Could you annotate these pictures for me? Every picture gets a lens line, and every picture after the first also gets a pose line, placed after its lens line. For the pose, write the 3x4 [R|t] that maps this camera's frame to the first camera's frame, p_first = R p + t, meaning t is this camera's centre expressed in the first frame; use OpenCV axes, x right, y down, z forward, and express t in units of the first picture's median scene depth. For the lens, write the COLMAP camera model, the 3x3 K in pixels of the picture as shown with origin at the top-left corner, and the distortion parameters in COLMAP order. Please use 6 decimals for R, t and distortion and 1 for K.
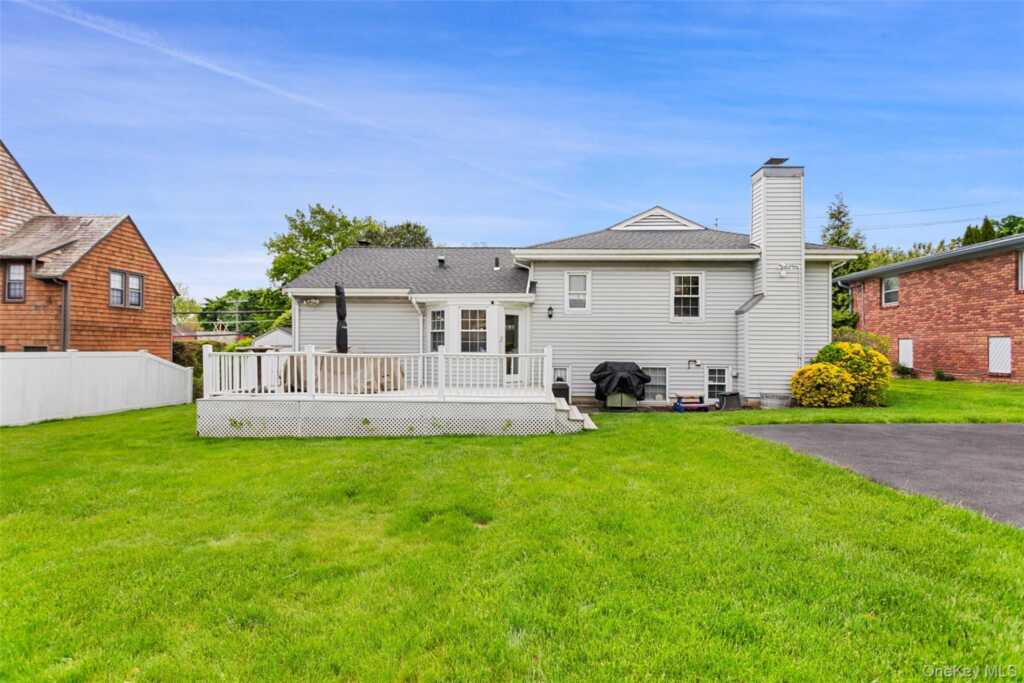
lens RADIAL K [[485.3, 0, 513.6], [0, 485.3, 351.6], [0, 0, 1]] dist [0.002151, 0.001705]
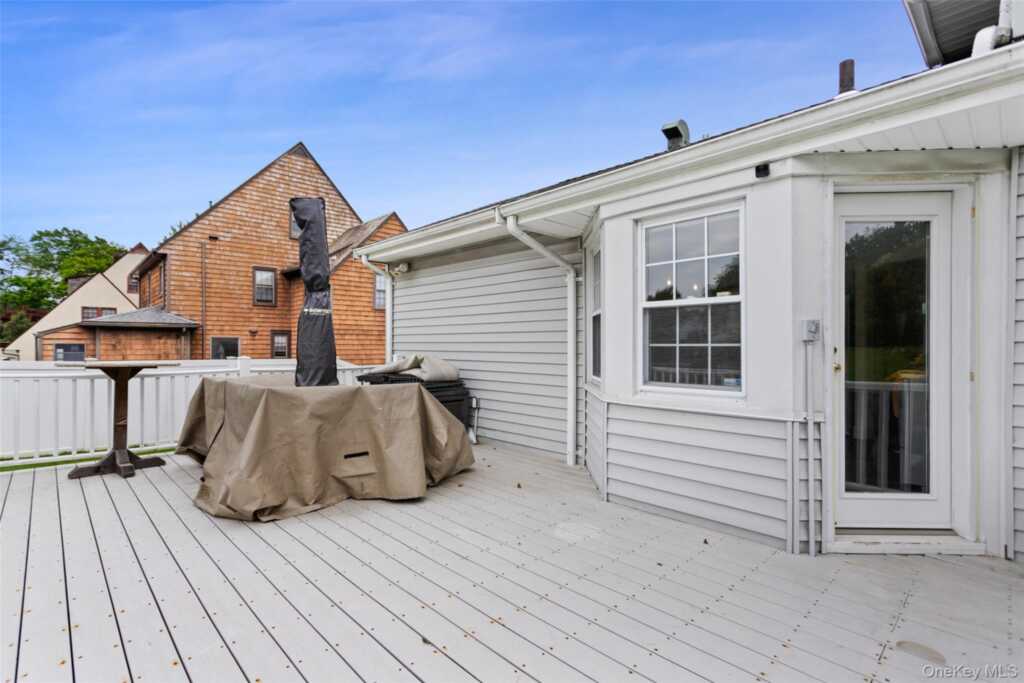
lens RADIAL K [[485.3, 0, 502.2], [0, 485.3, 346.8], [0, 0, 1]] dist [0.002151, 0.001705]
pose [[0.715502, -0.005058, -0.698592, 0.025590], [0.000753, 0.999979, -0.006469, -0.016747], [0.698610, 0.004103, 0.715491, 0.704642]]
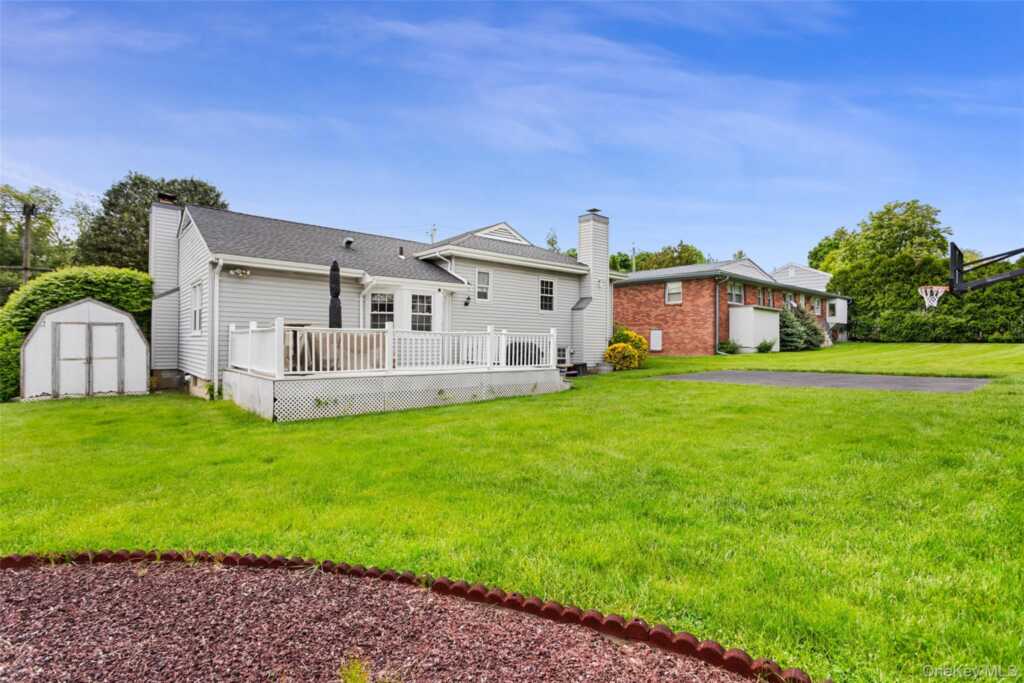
lens RADIAL K [[485.3, 0, 506.4], [0, 485.3, 339.2], [0, 0, 1]] dist [0.002151, 0.001705]
pose [[0.754039, 0.007341, 0.656789, -0.627866], [-0.005094, 0.999973, -0.005328, 0.018092], [-0.656810, 0.000671, 0.754055, 0.034873]]
